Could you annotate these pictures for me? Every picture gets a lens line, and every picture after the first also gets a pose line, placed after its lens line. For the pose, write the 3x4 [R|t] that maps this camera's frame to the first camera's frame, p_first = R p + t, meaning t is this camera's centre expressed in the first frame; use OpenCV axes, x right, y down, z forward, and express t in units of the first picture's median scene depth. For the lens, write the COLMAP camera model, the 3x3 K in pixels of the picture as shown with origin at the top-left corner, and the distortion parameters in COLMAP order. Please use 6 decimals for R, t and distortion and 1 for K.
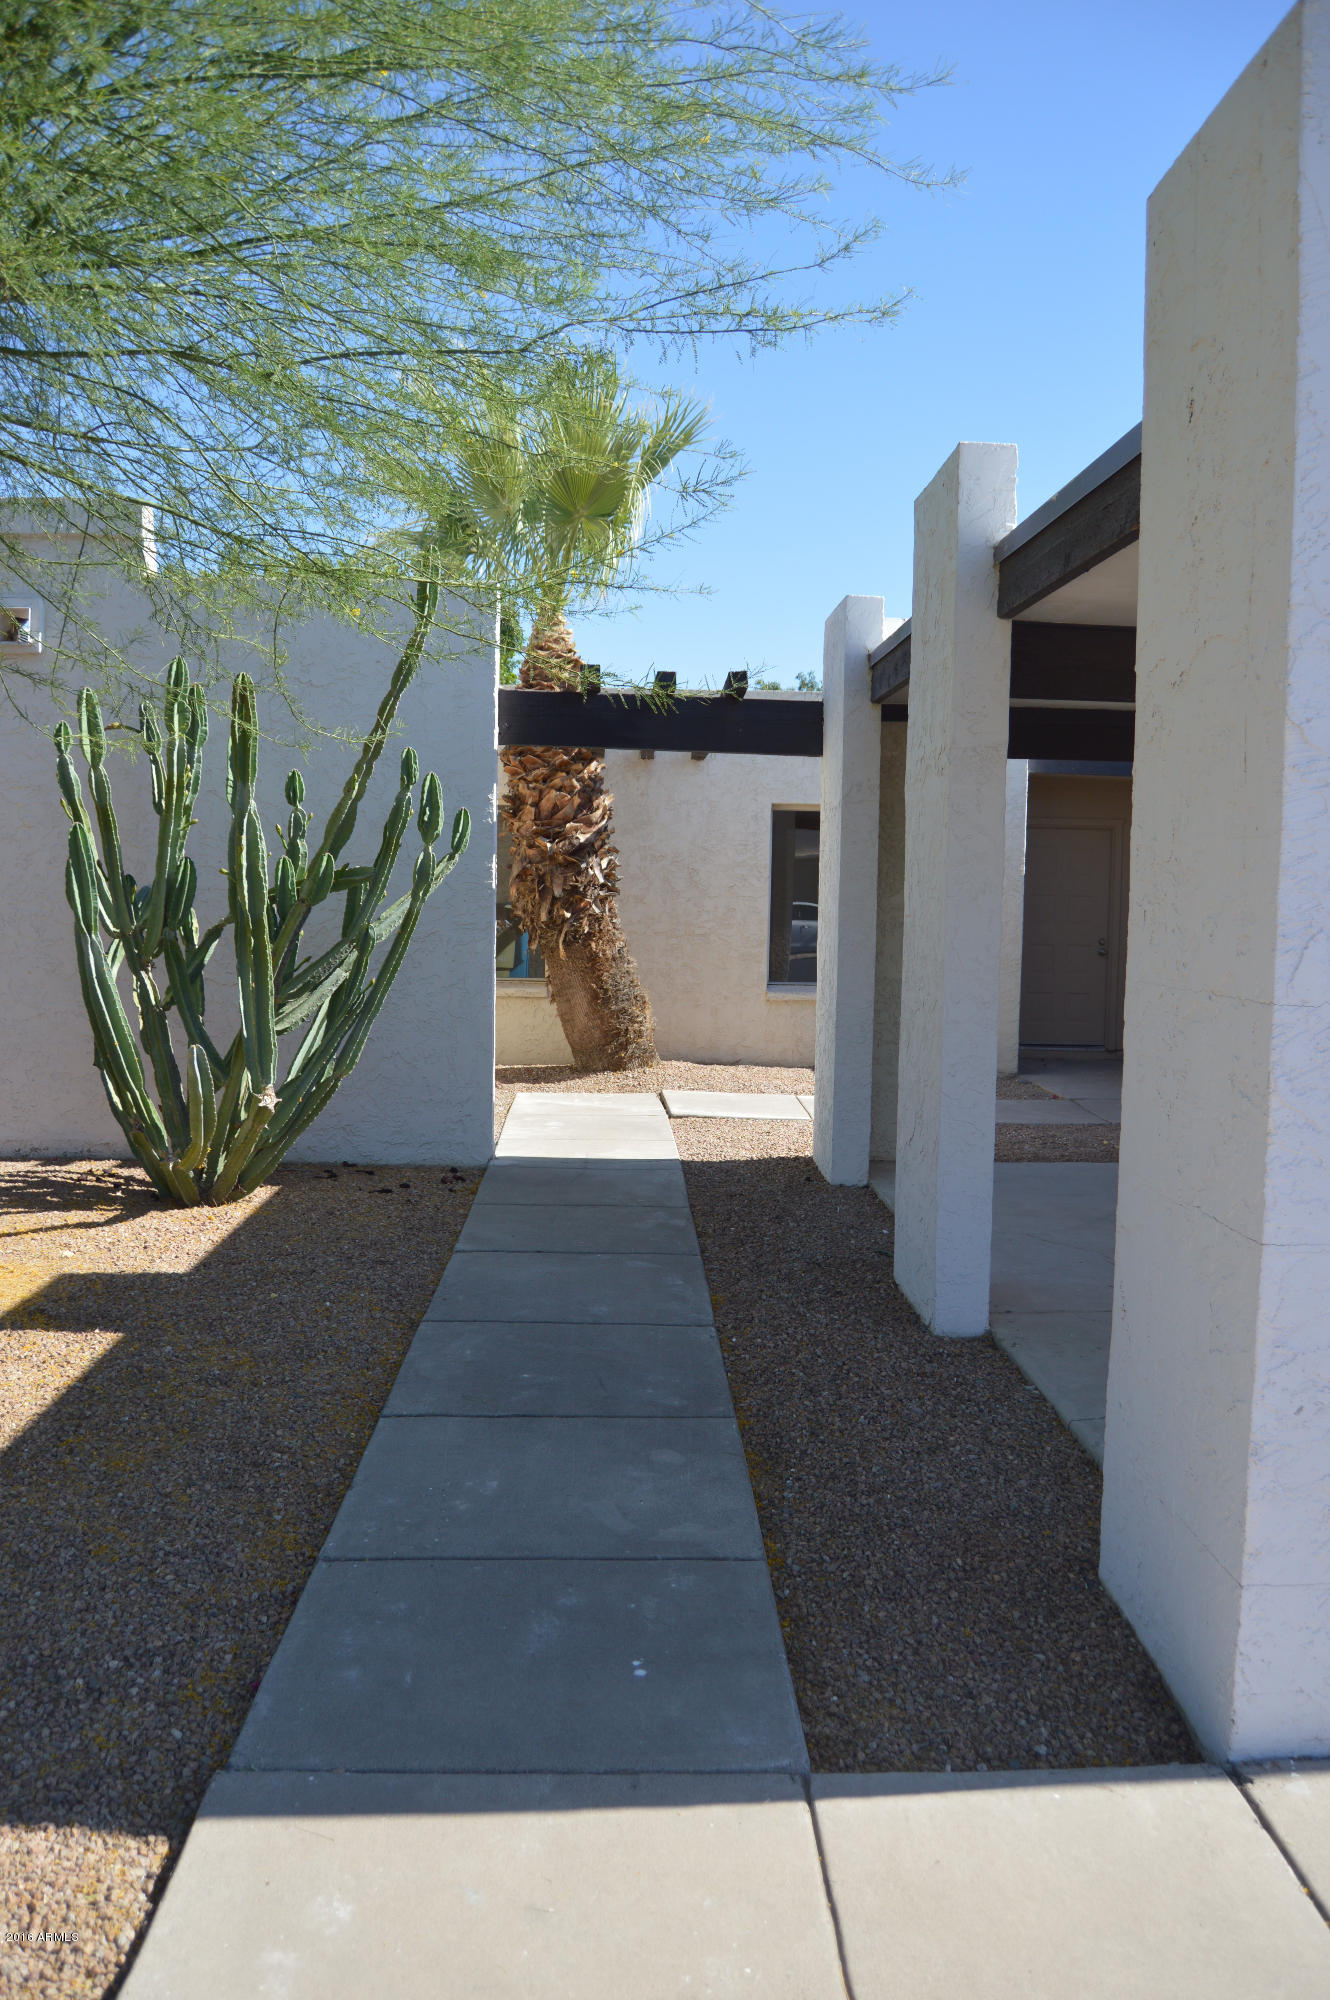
lens RADIAL K [[1588.8, 0, 670.2], [0, 1588.8, 1021.4], [0, 0, 1]] dist [-0.095053, 0.040038]
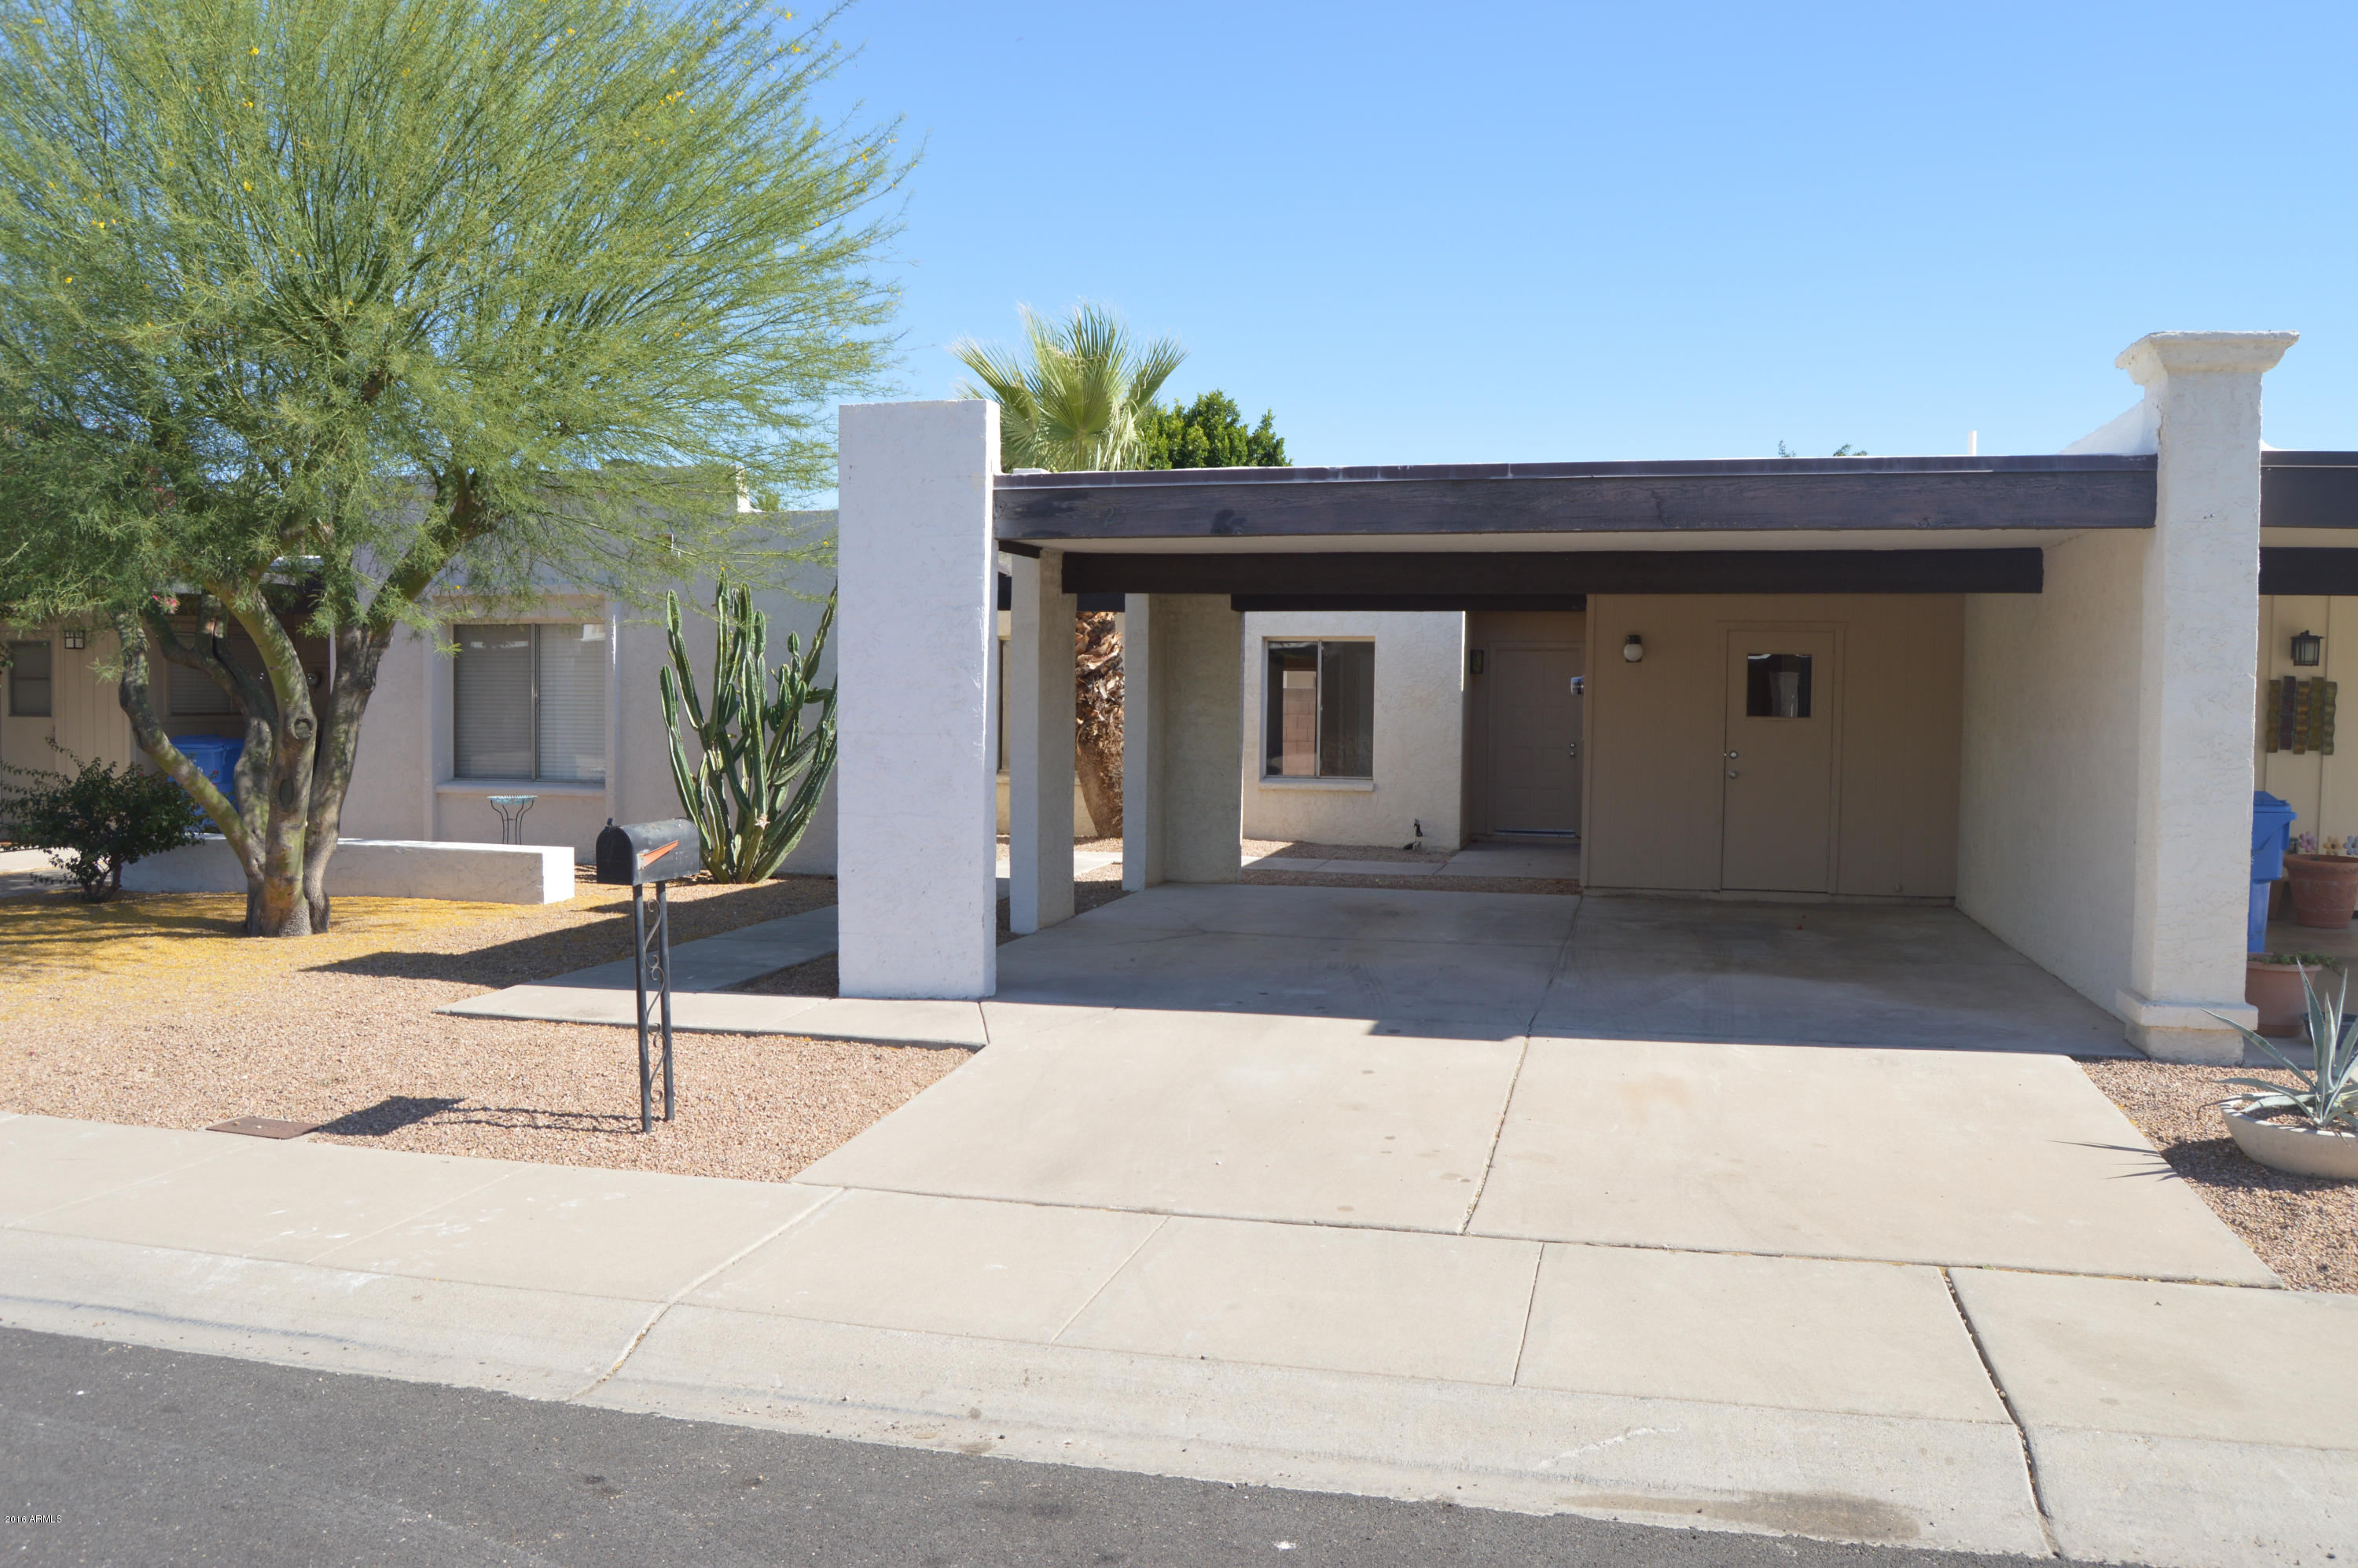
lens RADIAL K [[1873.2, 0, 1201.0], [0, 1873.2, 778.0], [0, 0, 1]] dist [-0.095053, 0.040038]
pose [[0.964241, 0.004525, -0.264989, 0.707112], [-0.017085, 0.998836, -0.045111, 0.079494], [0.264477, 0.048025, 0.963196, -0.799983]]
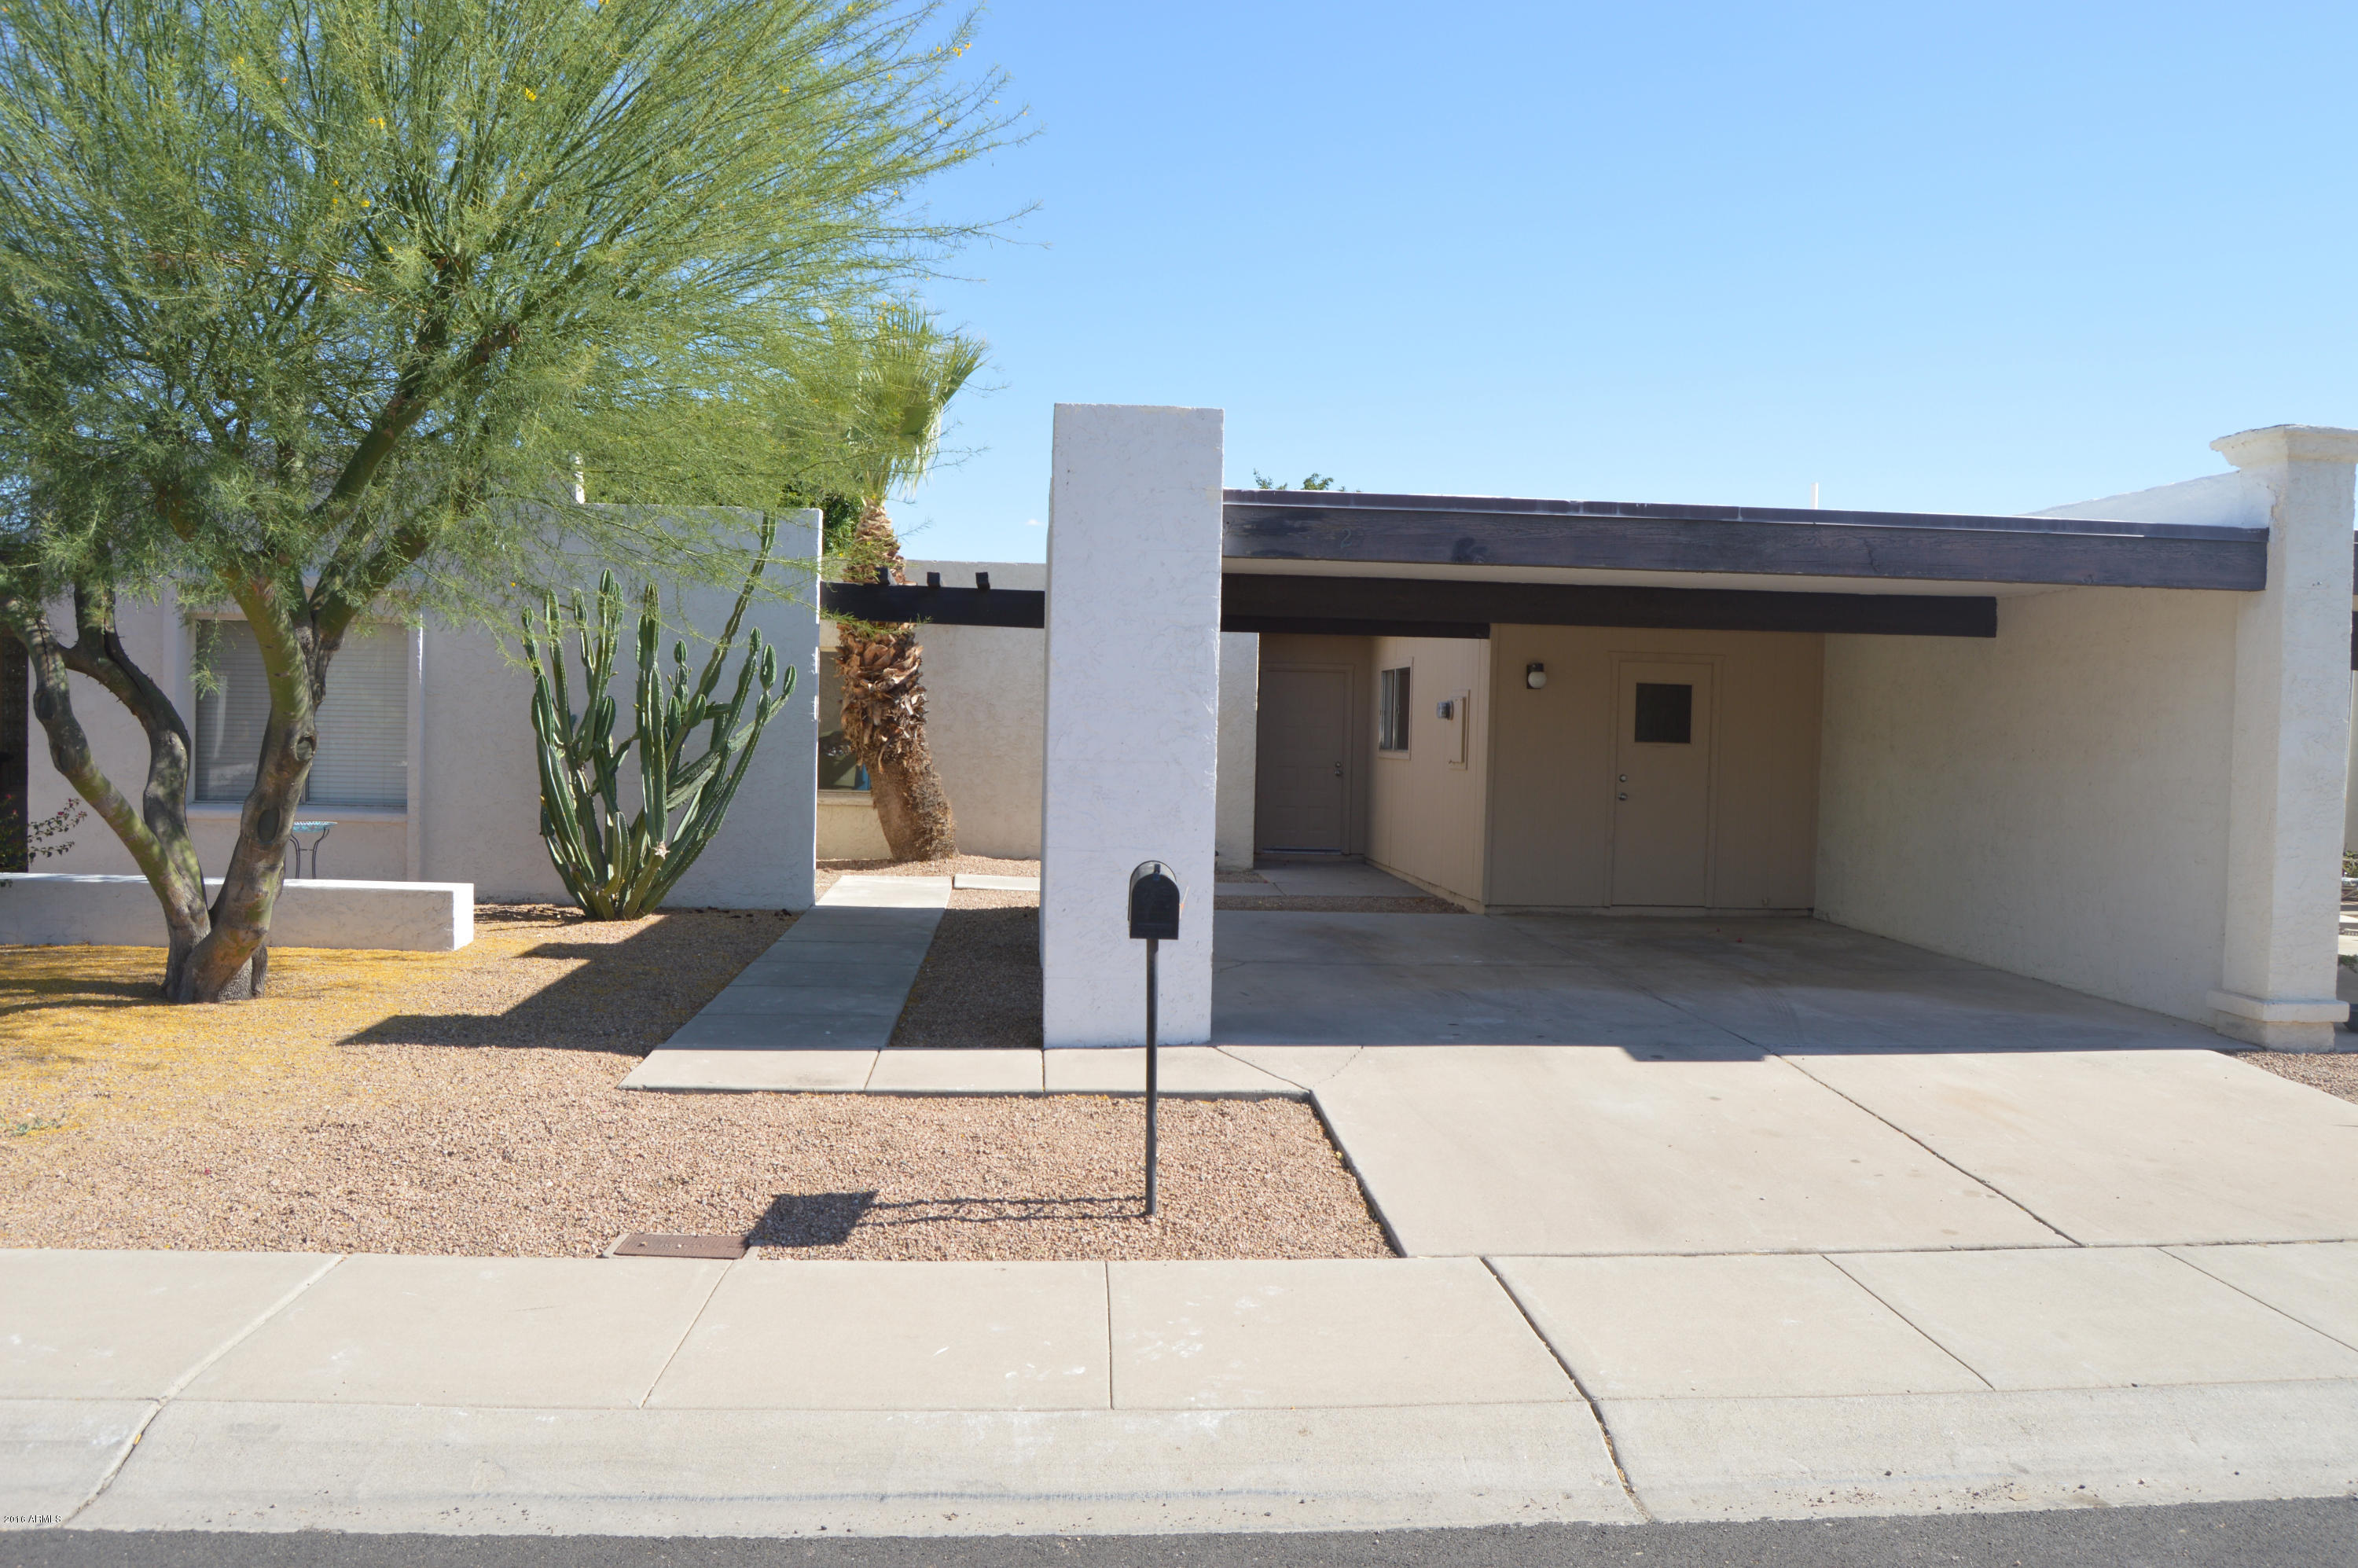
lens RADIAL K [[1873.2, 0, 1201.0], [0, 1873.2, 778.0], [0, 0, 1]] dist [-0.095053, 0.040038]
pose [[0.998405, 0.005080, 0.056232, 0.164100], [-0.002082, 0.998579, -0.053244, 0.068959], [-0.056423, 0.053042, 0.996997, -0.813018]]
